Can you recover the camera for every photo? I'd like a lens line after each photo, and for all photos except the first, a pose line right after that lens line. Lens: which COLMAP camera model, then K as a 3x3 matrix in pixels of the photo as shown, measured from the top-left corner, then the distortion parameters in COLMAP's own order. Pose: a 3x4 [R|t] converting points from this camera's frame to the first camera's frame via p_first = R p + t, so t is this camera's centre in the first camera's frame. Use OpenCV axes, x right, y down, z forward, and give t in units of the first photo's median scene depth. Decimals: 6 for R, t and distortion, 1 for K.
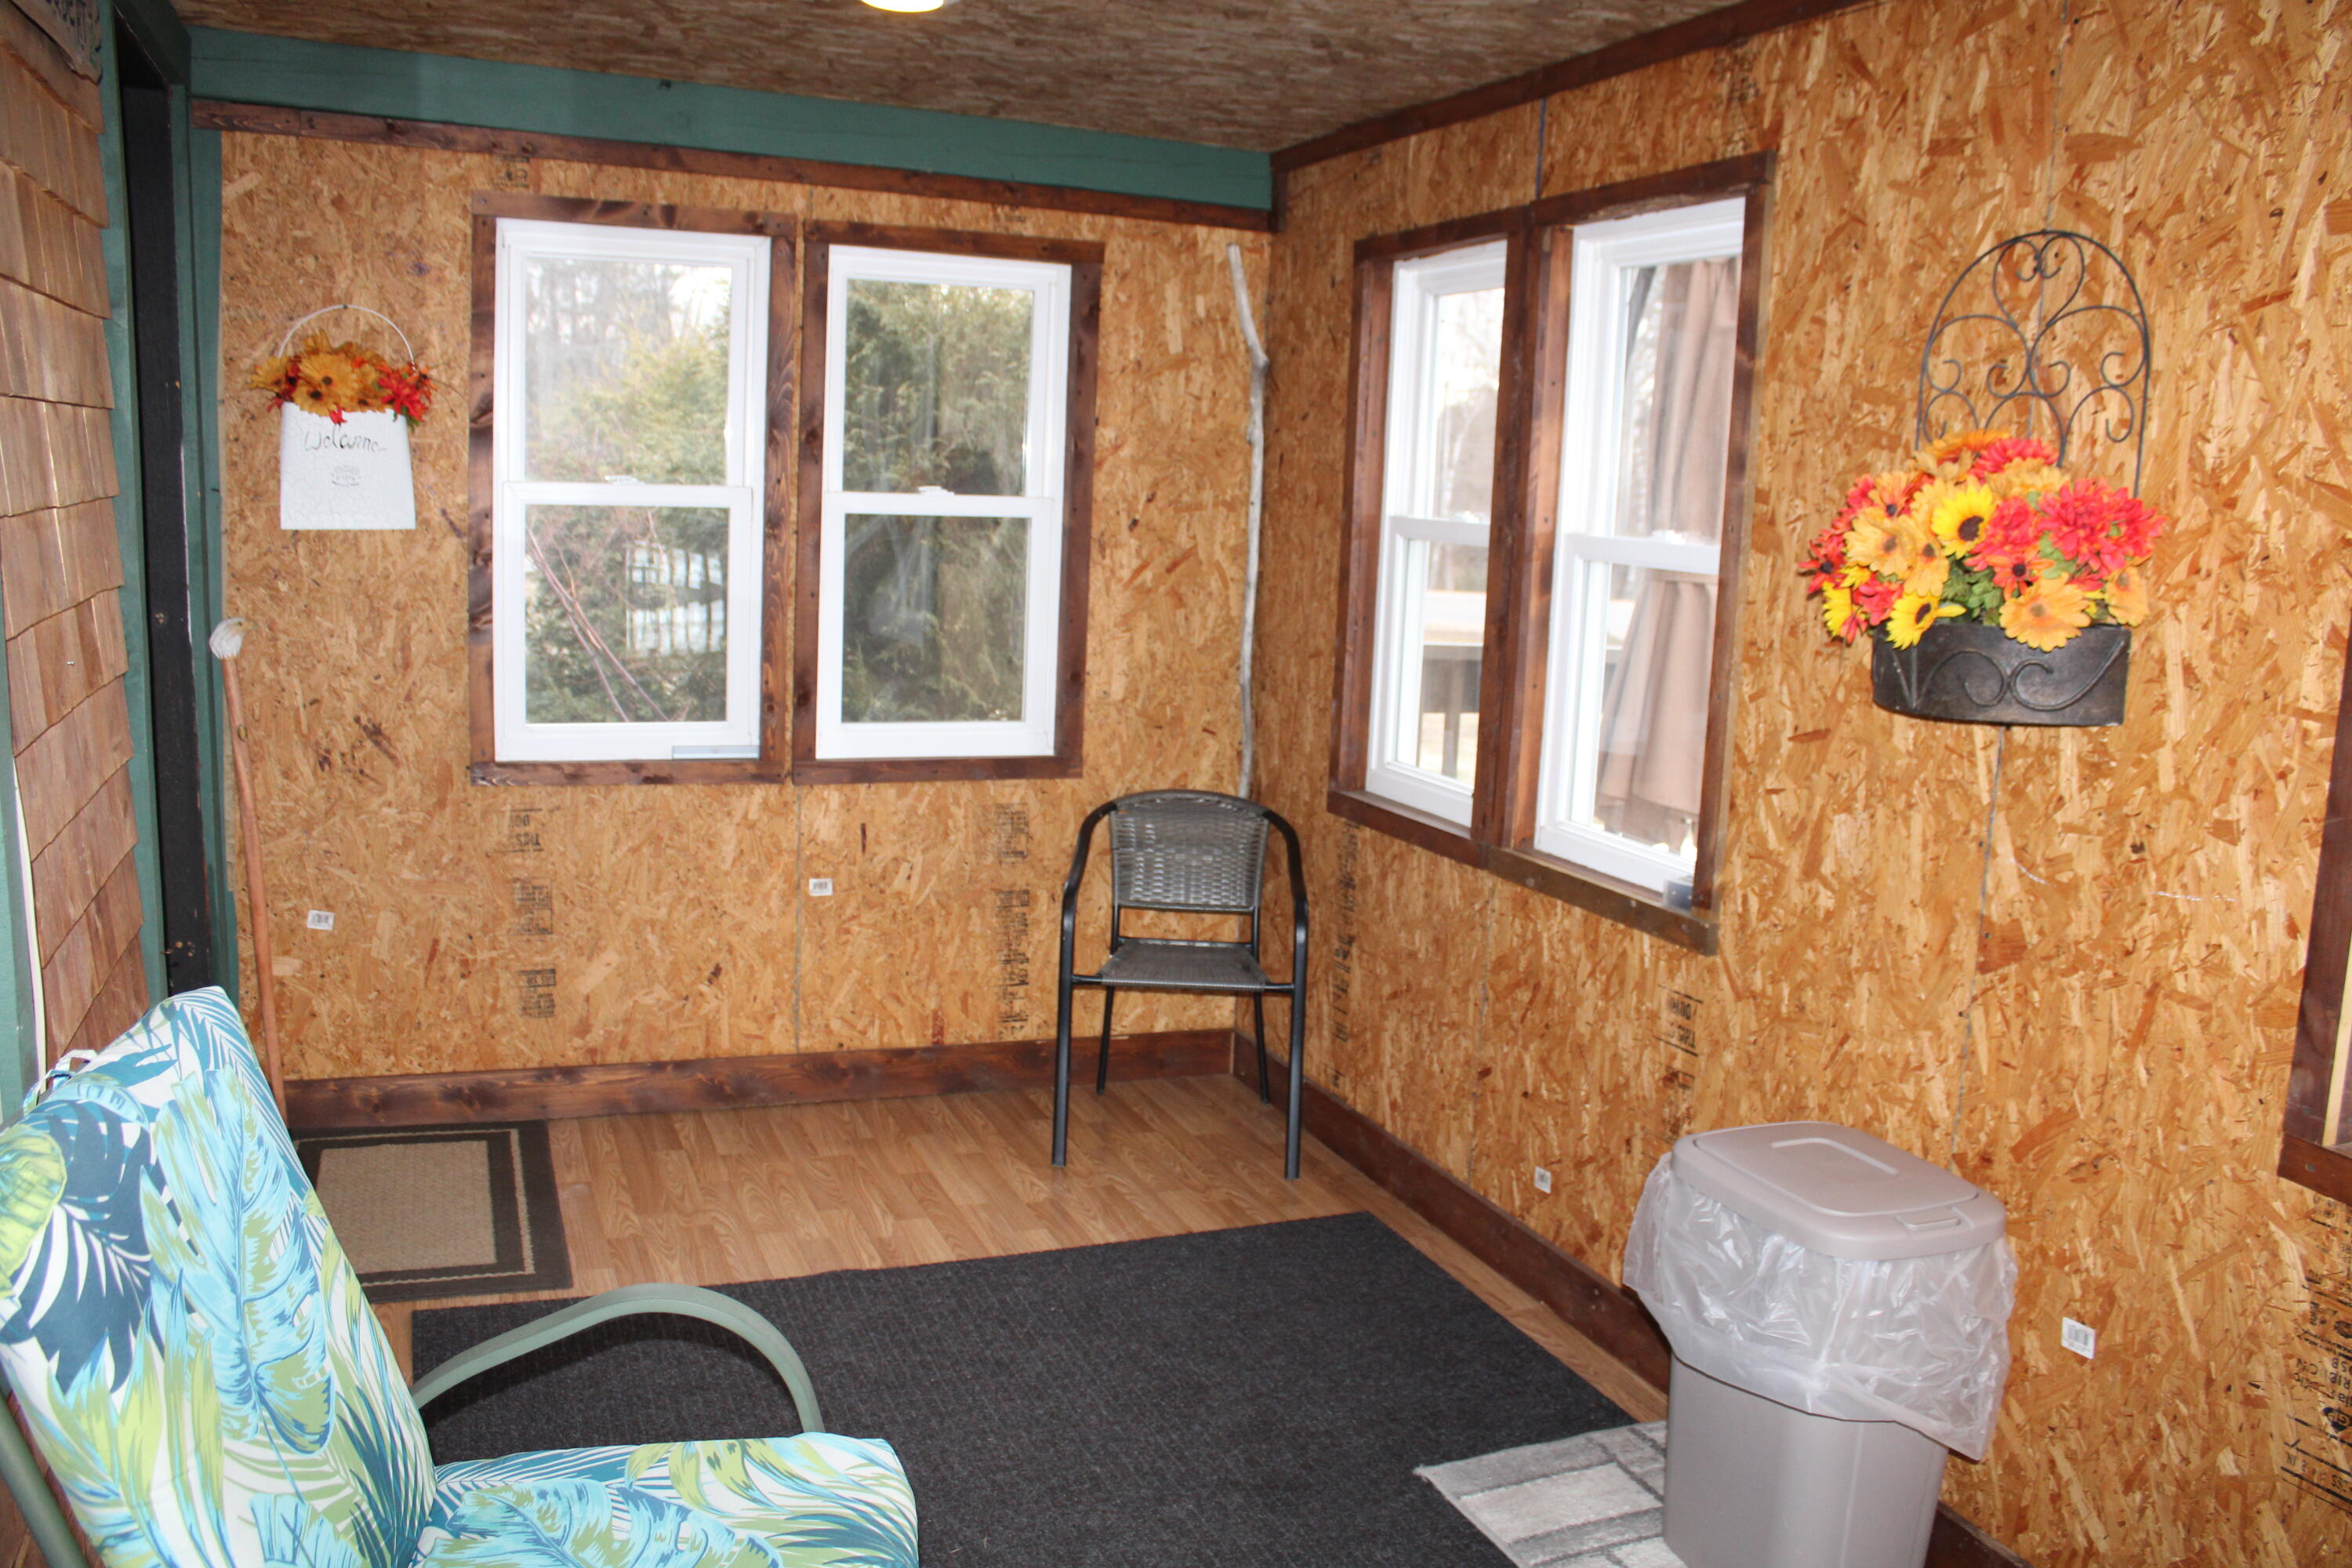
lens RADIAL K [[1954.5, 0, 1188.1], [0, 1954.5, 769.4], [0, 0, 1]] dist [-0.163584, 0.139257]
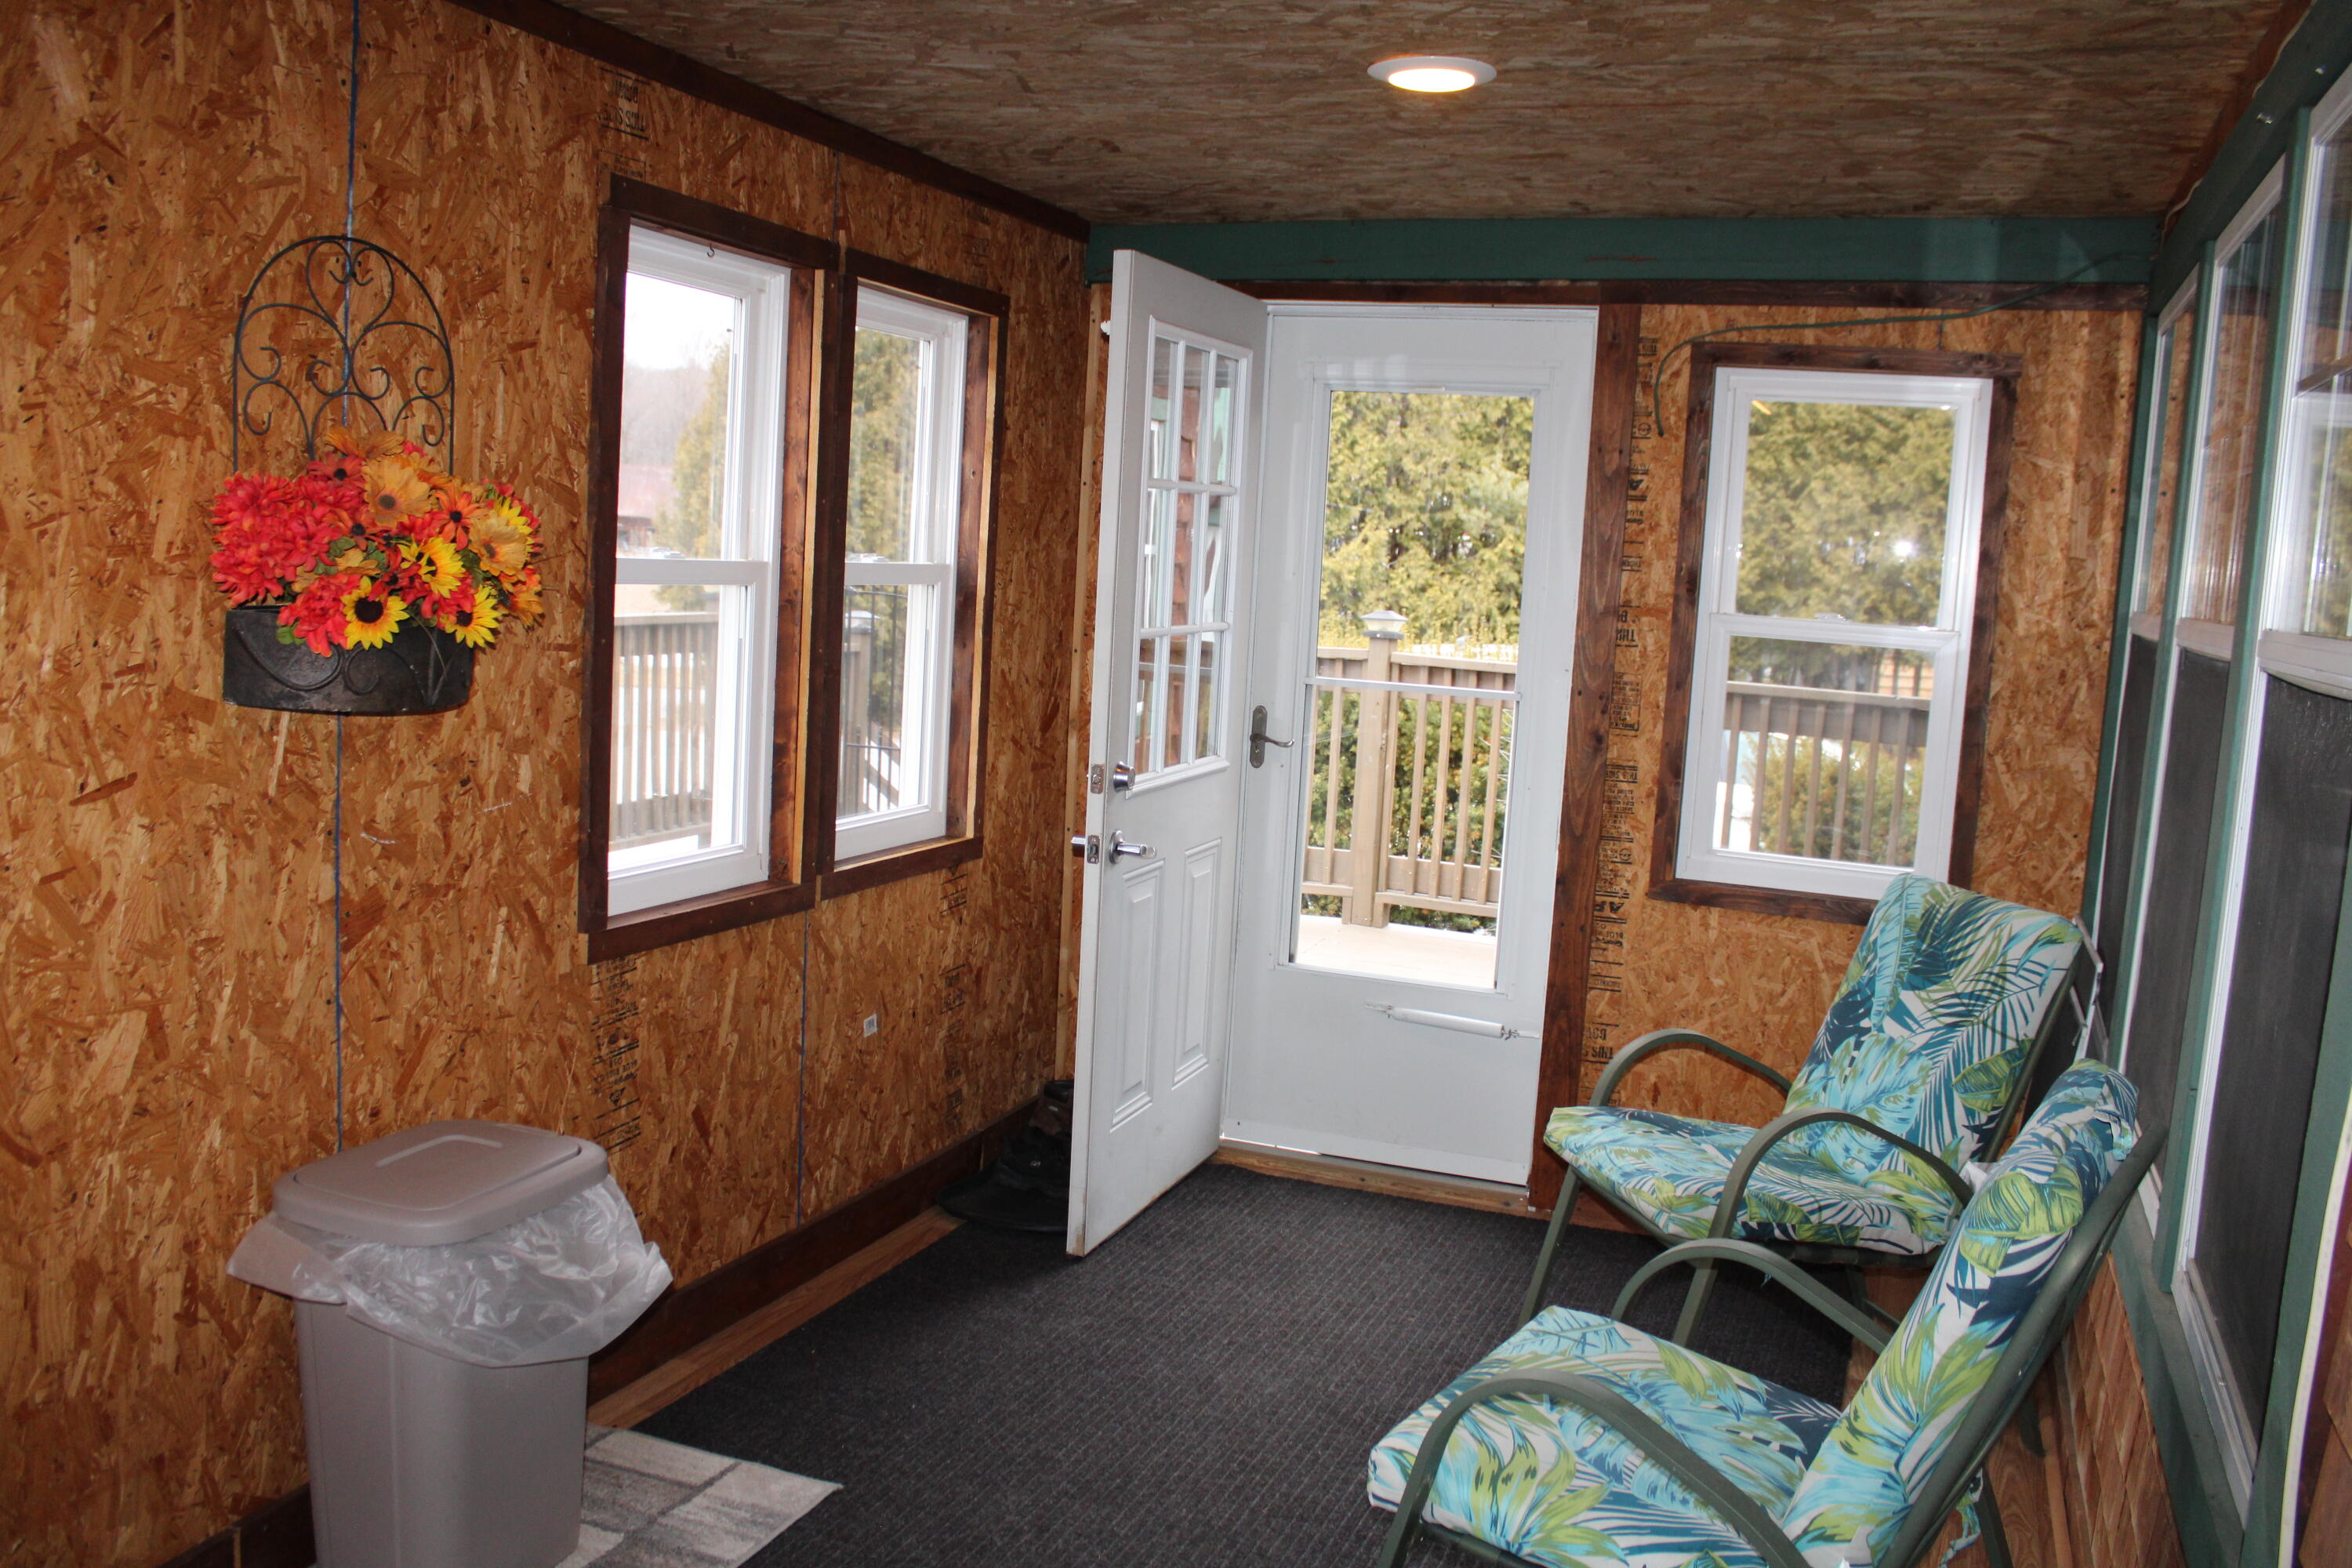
lens RADIAL K [[1954.5, 0, 1183.7], [0, 1954.5, 804.3], [0, 0, 1]] dist [-0.163584, 0.139257]
pose [[-0.722842, -0.158450, 0.672602, -0.651117], [0.033218, 0.964262, 0.262859, -0.248621], [-0.690215, 0.212348, -0.691746, 1.511469]]
